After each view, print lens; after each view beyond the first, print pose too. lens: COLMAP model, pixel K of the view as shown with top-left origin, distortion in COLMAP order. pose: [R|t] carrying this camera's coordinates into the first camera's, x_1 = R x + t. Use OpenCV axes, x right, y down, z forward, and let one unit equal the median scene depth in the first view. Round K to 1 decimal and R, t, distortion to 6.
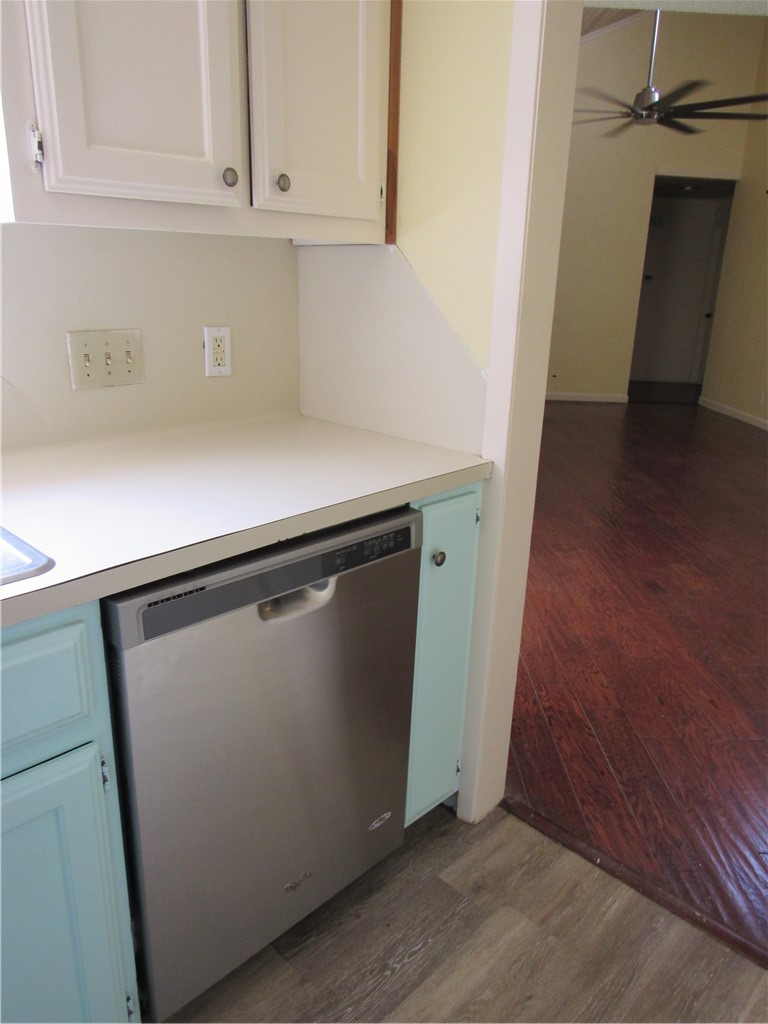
lens RADIAL K [[726.2, 0, 380.7], [0, 726.2, 512.5], [0, 0, 1]] dist [-0.036916, 0.022928]
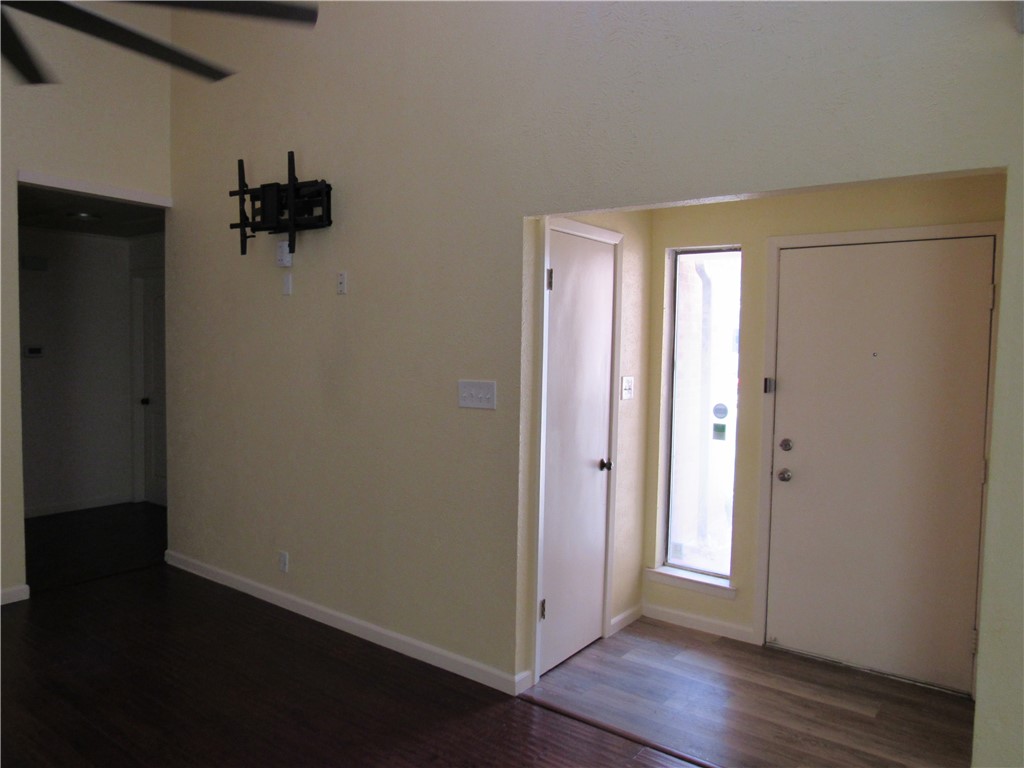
lens RADIAL K [[726.2, 0, 511.8], [0, 726.2, 387.1], [0, 0, 1]] dist [-0.036916, 0.022928]
pose [[0.613057, -0.064794, 0.787377, 0.154983], [0.247075, 0.962364, -0.113181, -0.148199], [-0.750410, 0.263927, 0.605993, 0.380499]]
